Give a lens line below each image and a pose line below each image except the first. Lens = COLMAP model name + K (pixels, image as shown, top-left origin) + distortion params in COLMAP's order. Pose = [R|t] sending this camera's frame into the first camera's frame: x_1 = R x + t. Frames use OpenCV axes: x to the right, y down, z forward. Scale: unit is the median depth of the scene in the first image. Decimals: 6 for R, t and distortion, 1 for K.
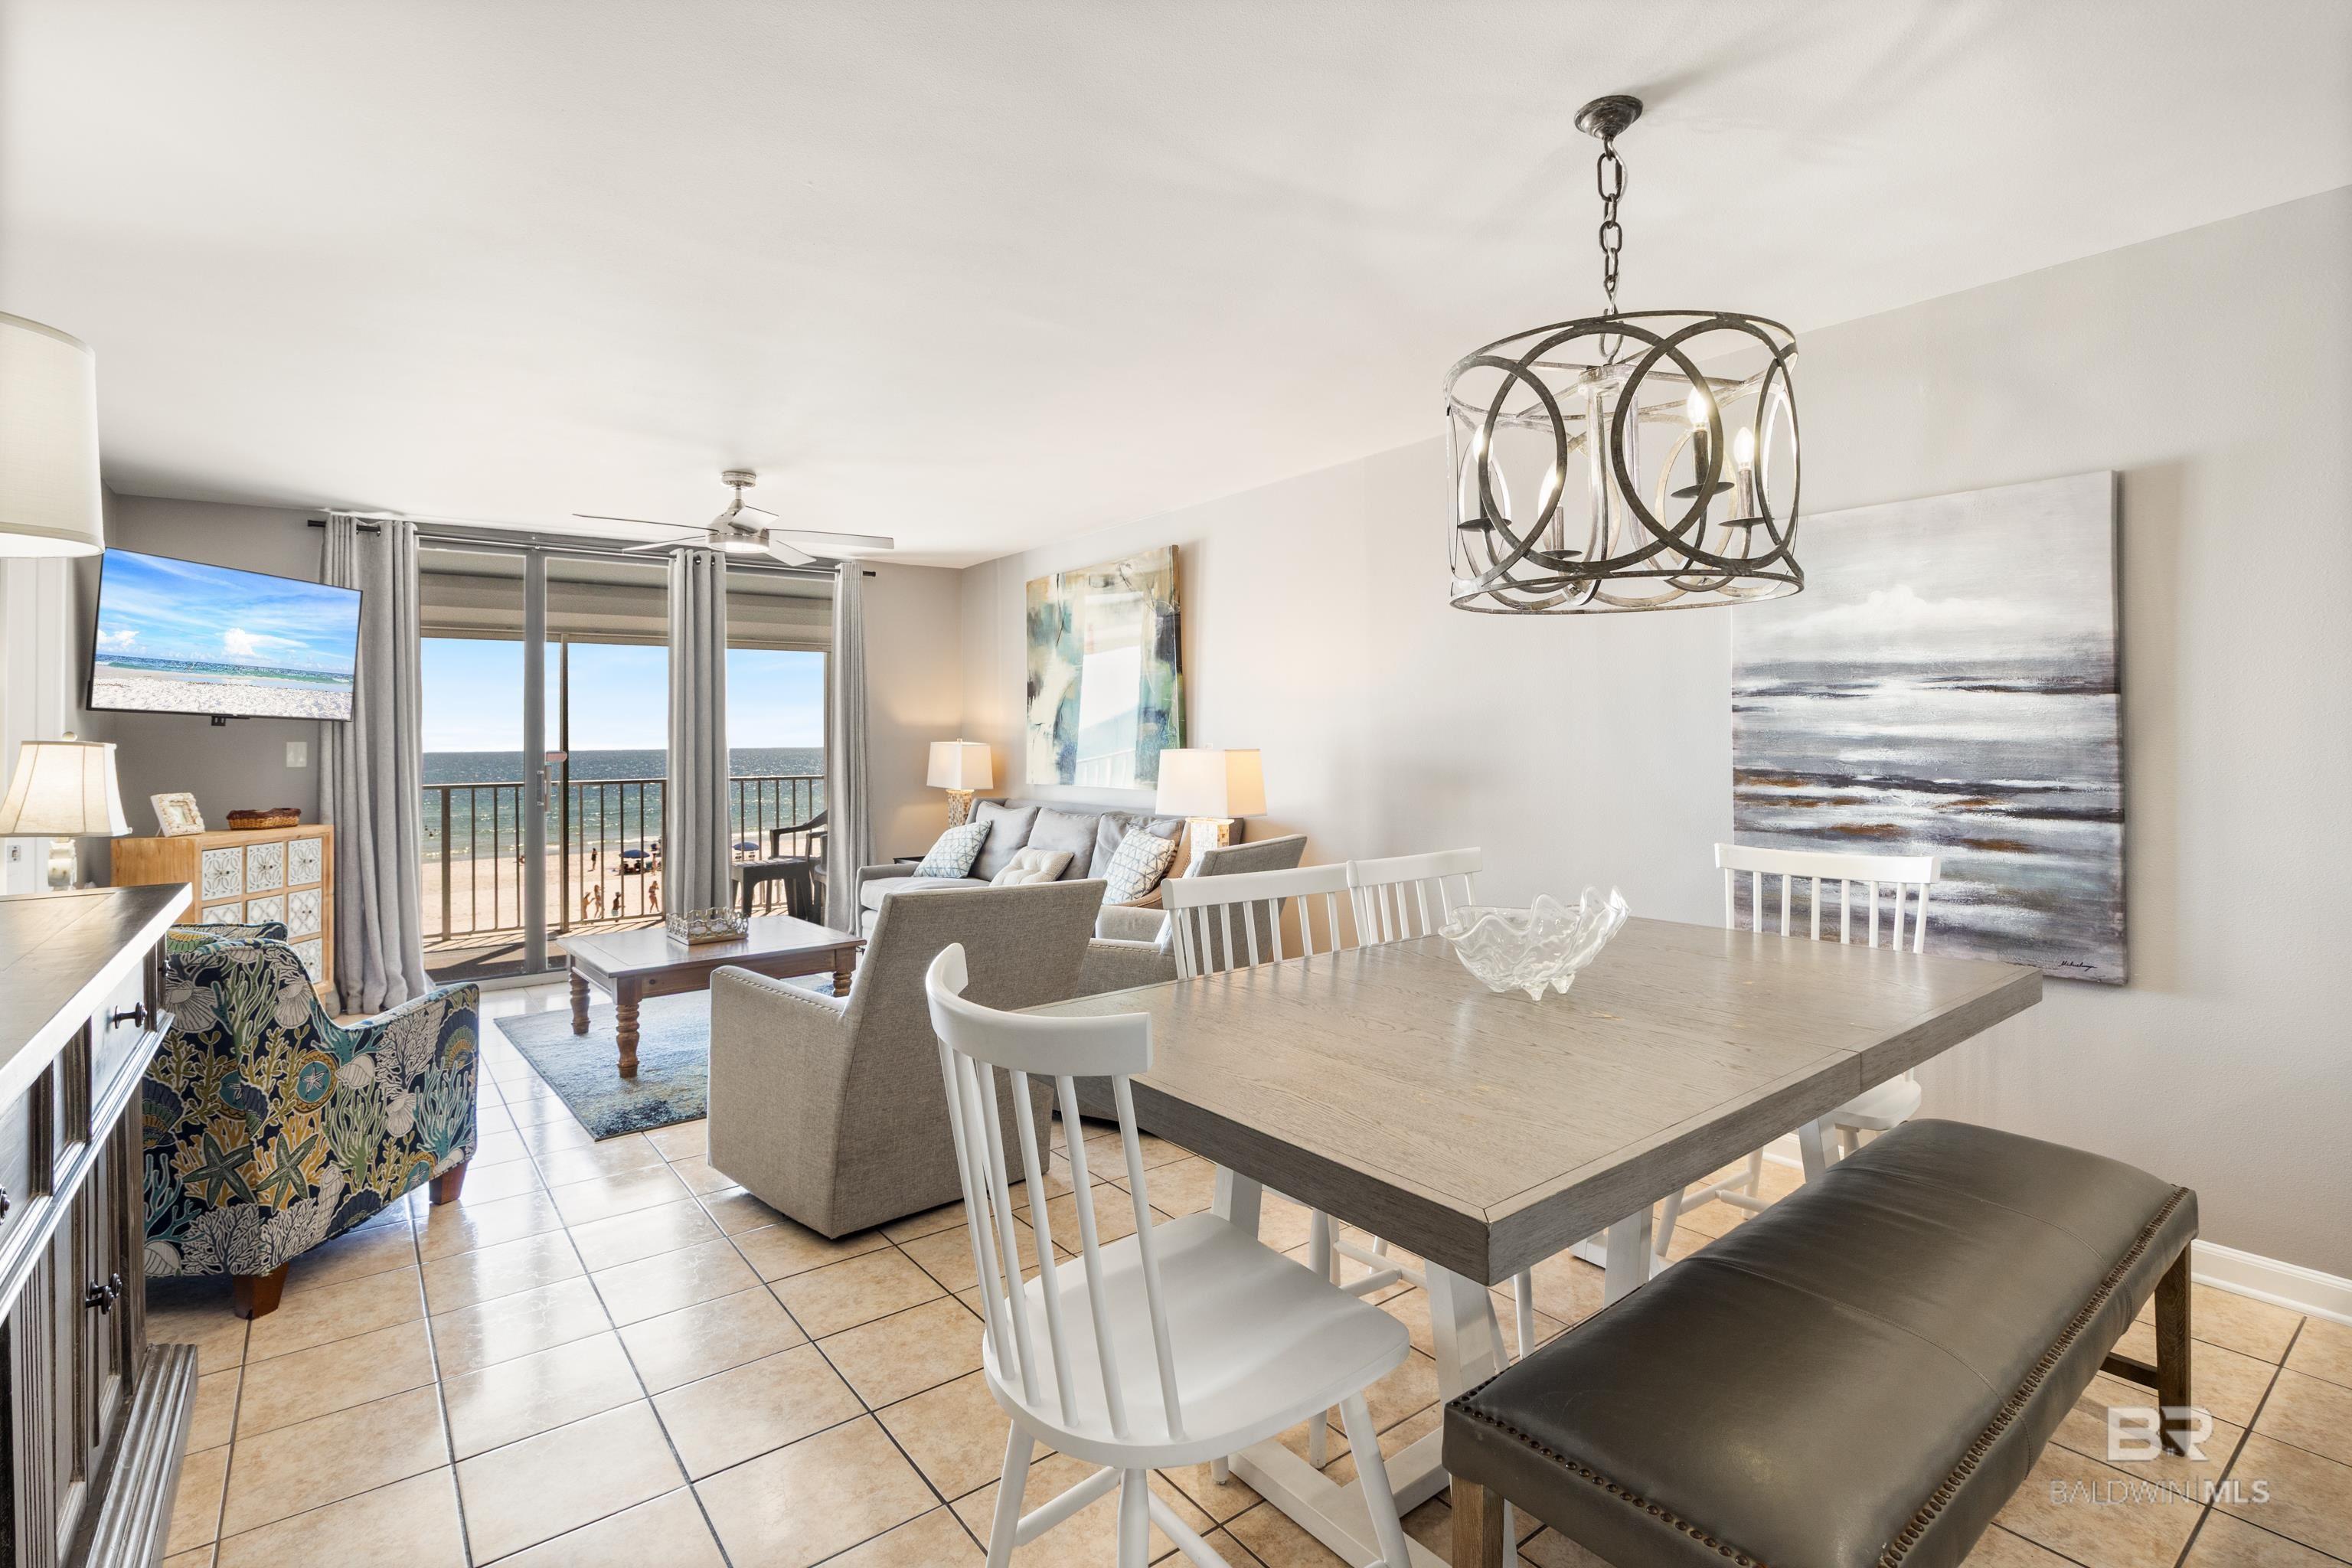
lens RADIAL K [[1105.3, 0, 1176.0], [0, 1105.3, 784.0], [0, 0, 1]] dist [-0.001166, -0.000124]
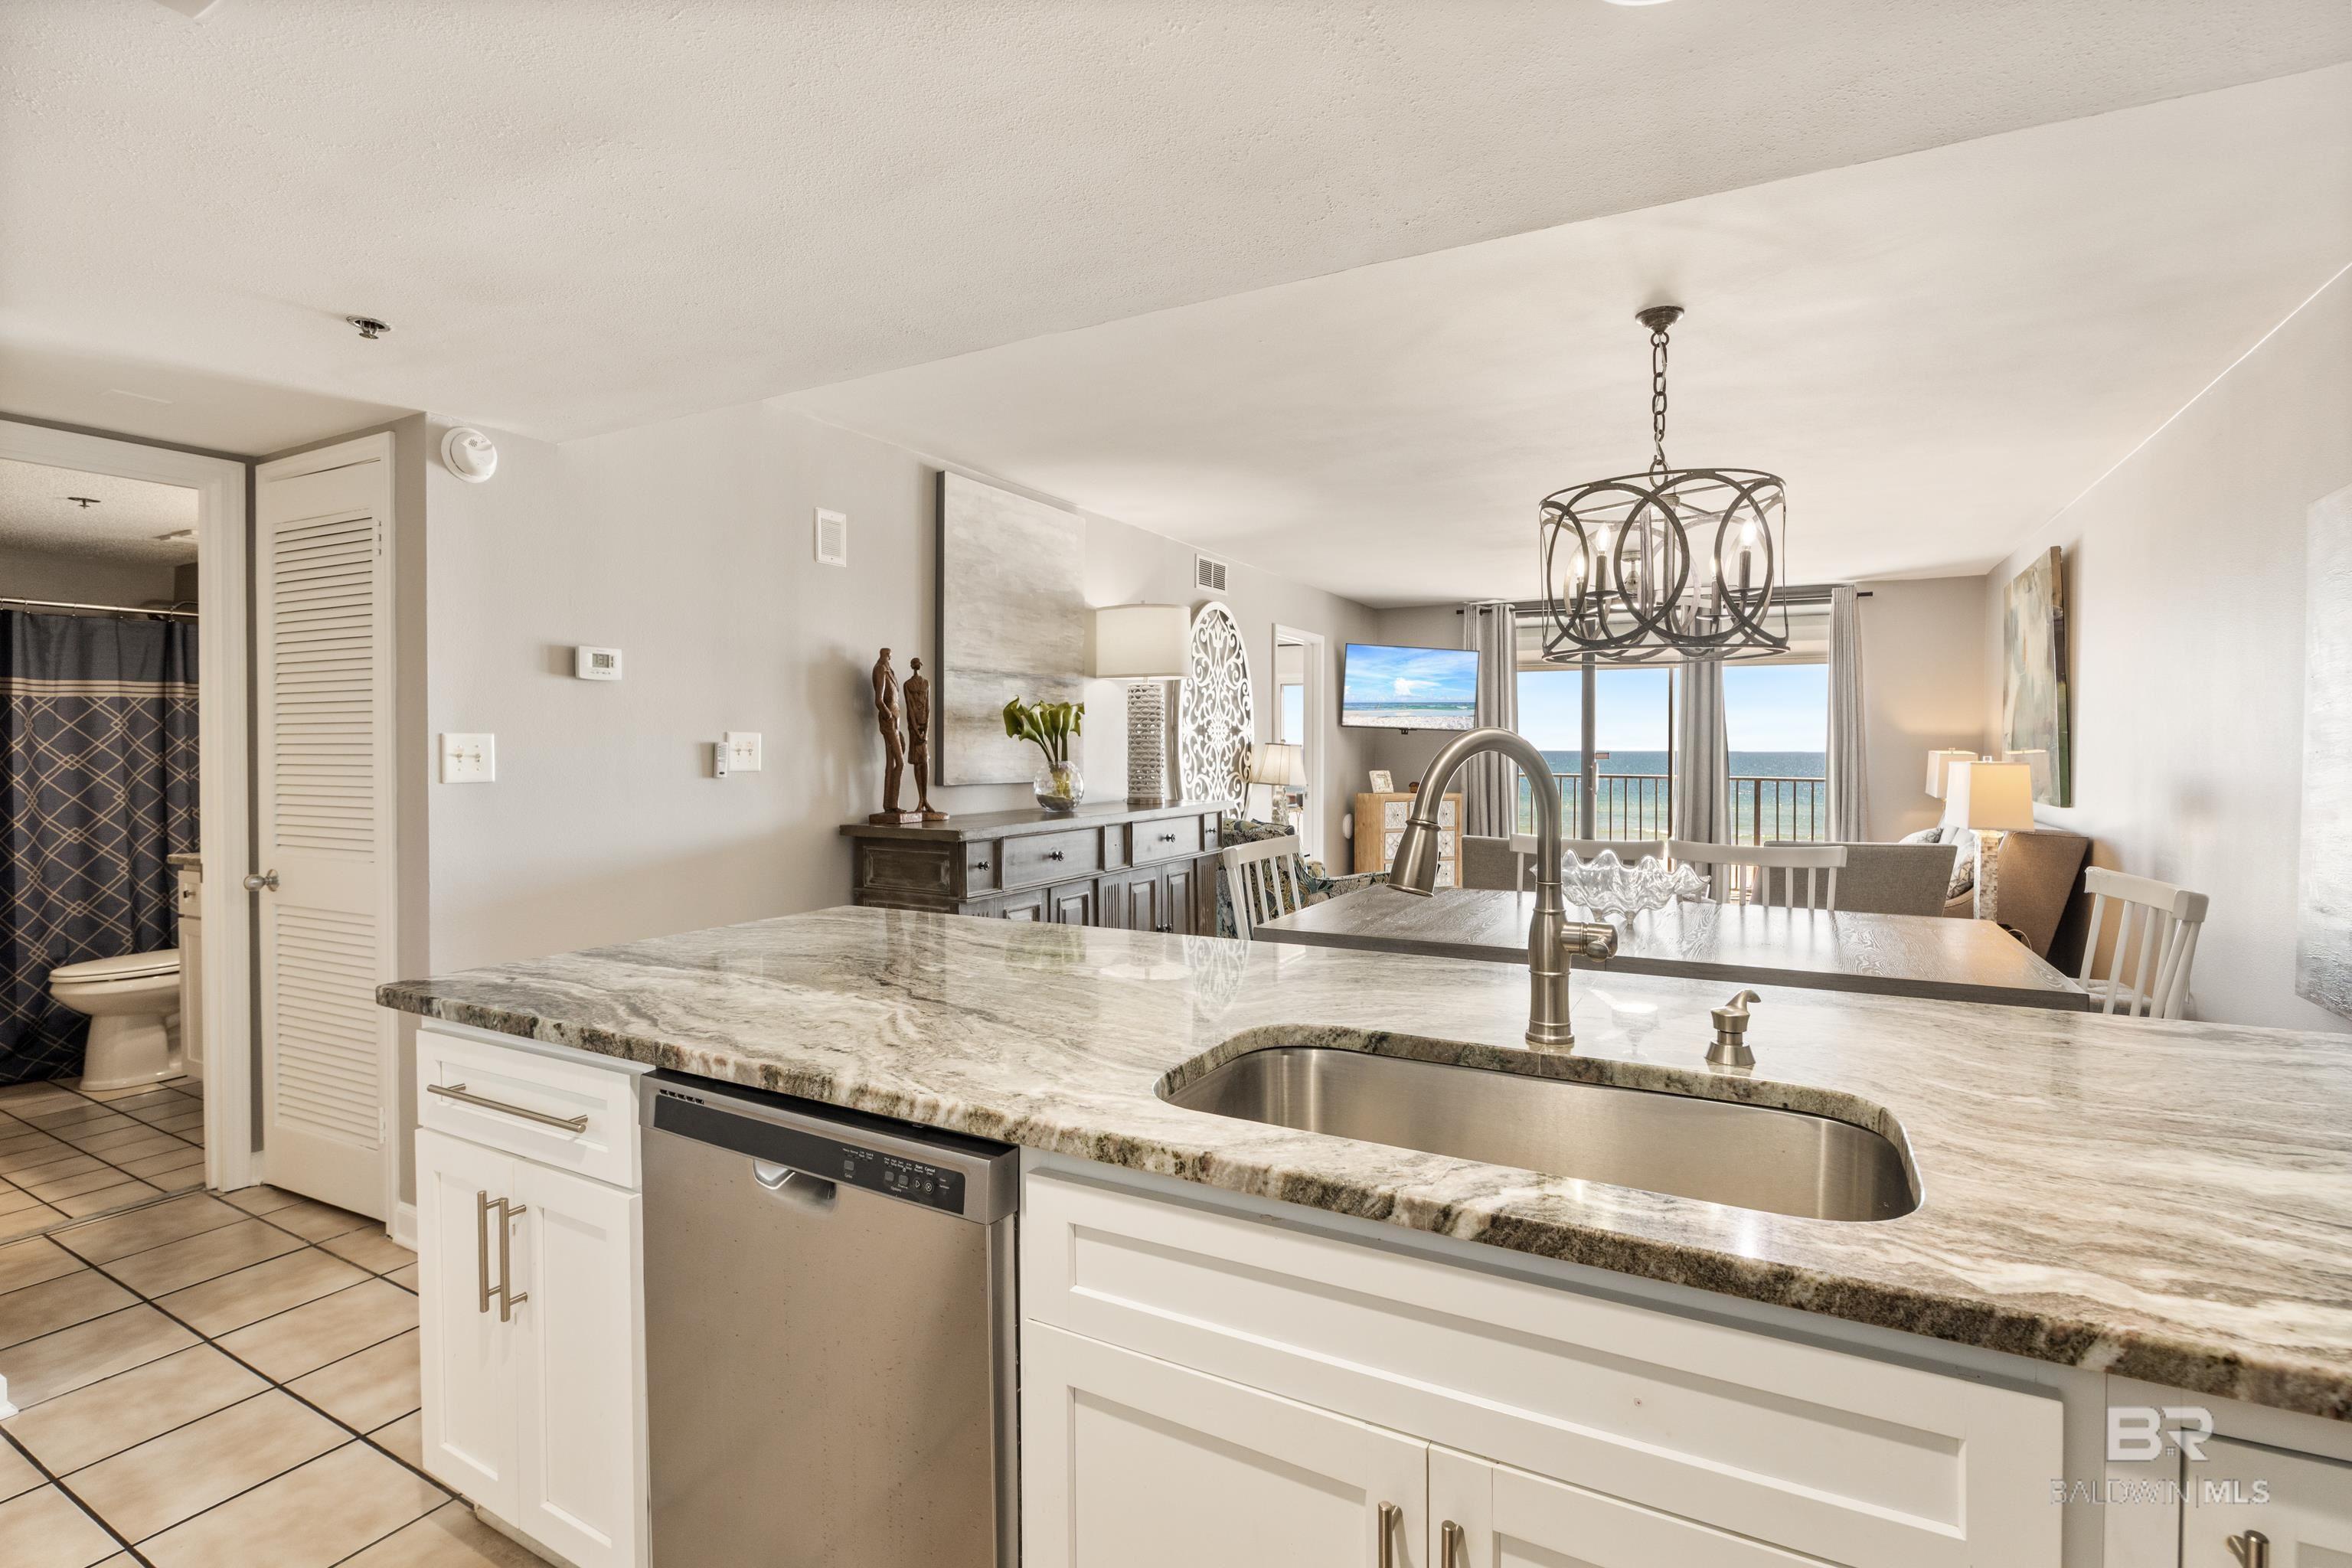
lens RADIAL K [[1105.3, 0, 1176.0], [0, 1105.3, 784.0], [0, 0, 1]] dist [-0.001166, -0.000124]
pose [[0.388998, 0.052033, -0.919768, 0.587581], [-0.046784, 0.998231, 0.036685, -0.019090], [0.920050, 0.028760, 0.390744, -0.028447]]
